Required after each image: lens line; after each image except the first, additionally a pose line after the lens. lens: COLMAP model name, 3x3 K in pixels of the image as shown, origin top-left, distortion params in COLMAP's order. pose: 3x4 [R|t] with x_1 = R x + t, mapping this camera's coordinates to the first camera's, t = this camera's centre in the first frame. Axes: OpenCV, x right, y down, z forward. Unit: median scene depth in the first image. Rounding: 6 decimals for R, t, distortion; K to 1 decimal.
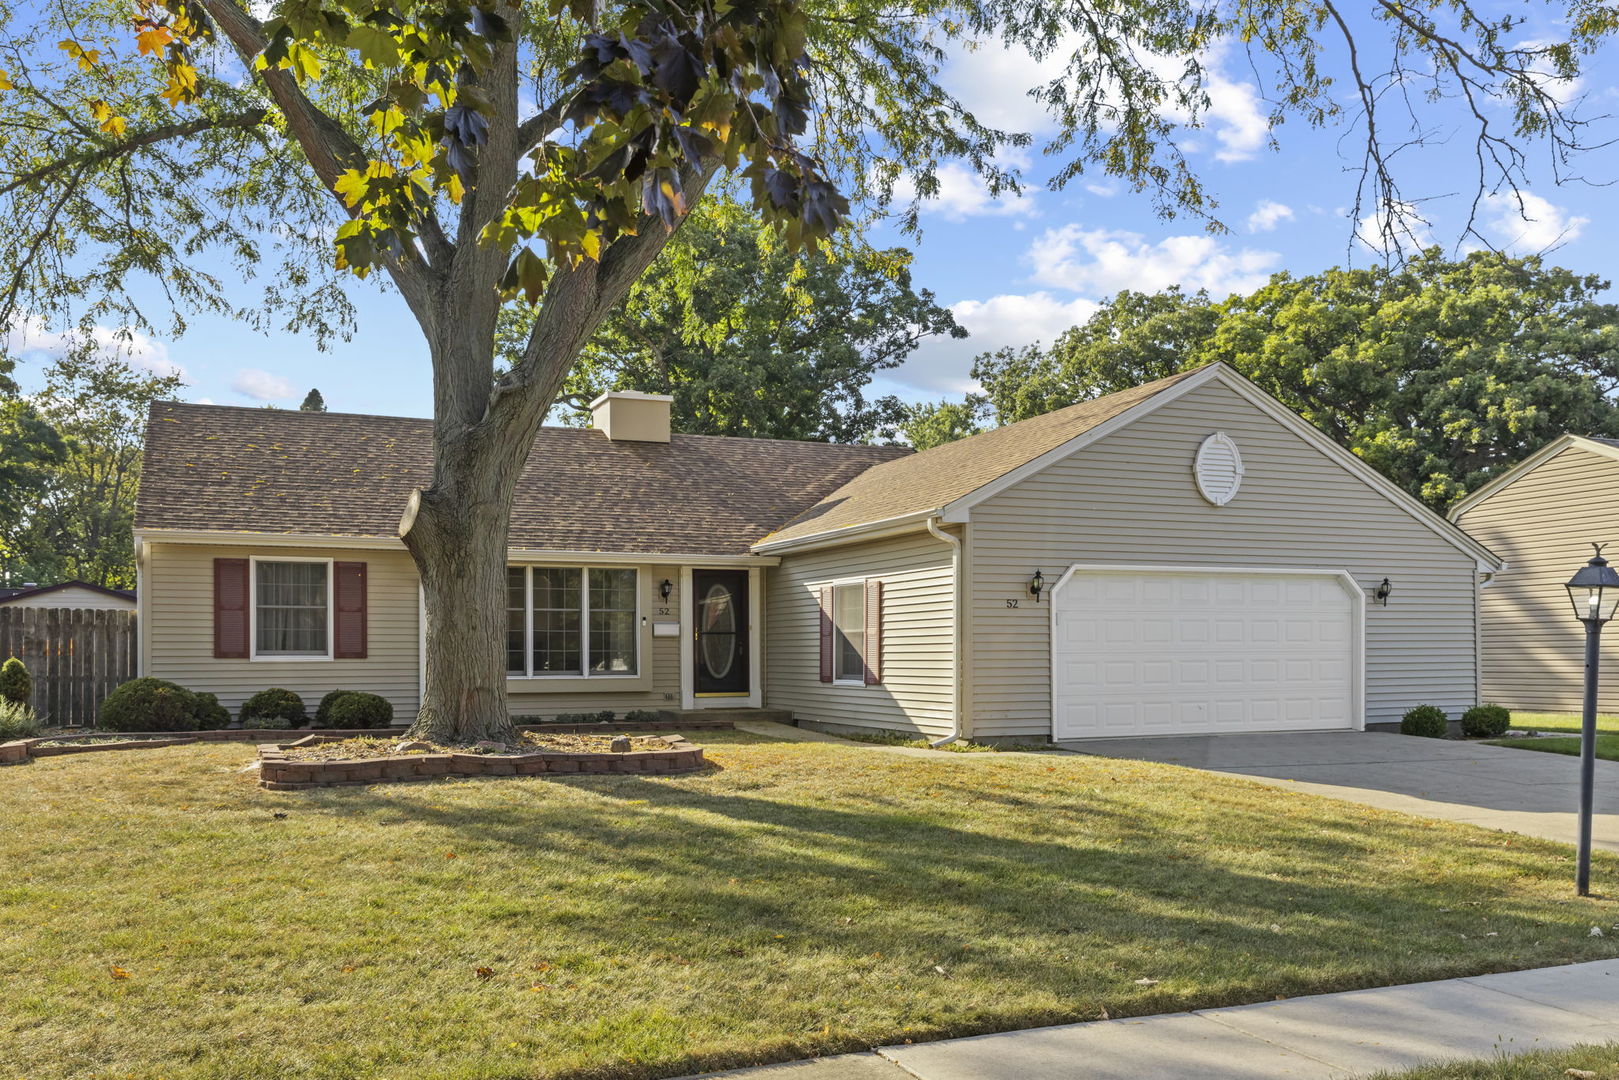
lens RADIAL K [[728.4, 0, 809.5], [0, 728.4, 540.0], [0, 0, 1]] dist [-0.010647, 0.000099]
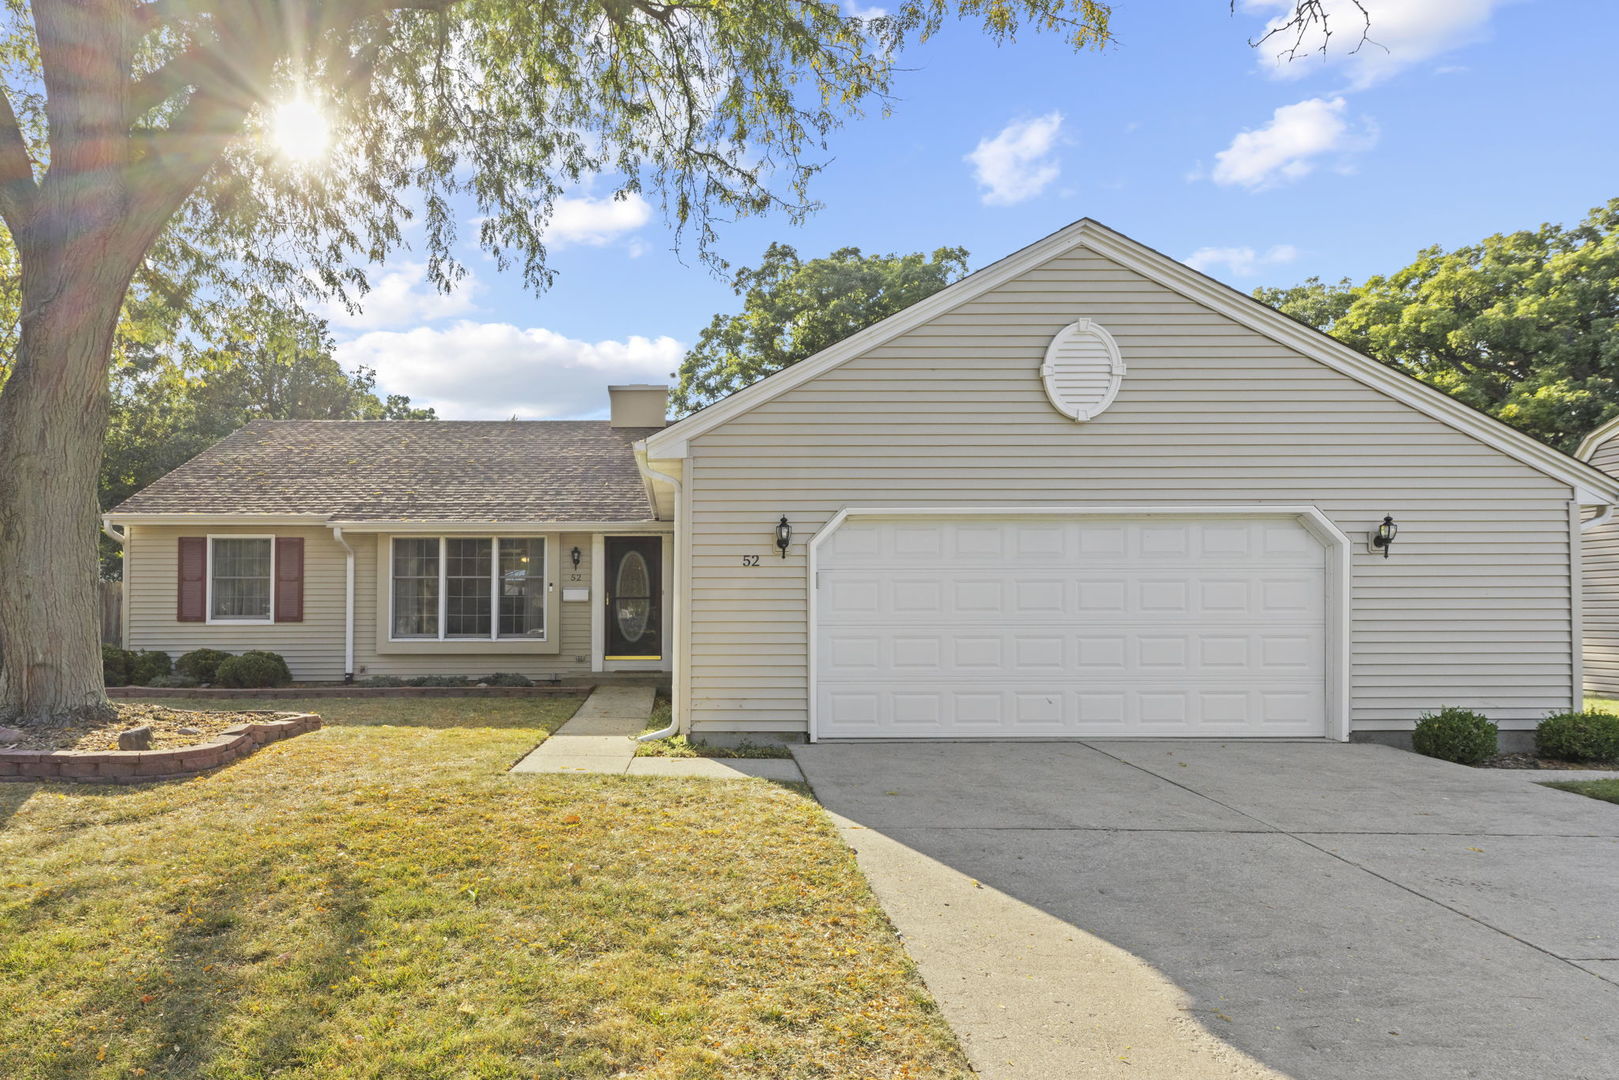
lens RADIAL K [[572.2, 0, 813.6], [0, 572.2, 536.6], [0, 0, 1]] dist [-0.000656, -0.000166]
pose [[0.969923, -0.029025, -0.241676, 0.395541], [0.034739, 0.999208, 0.019416, 0.041969], [0.240921, -0.027227, 0.970163, 0.344866]]
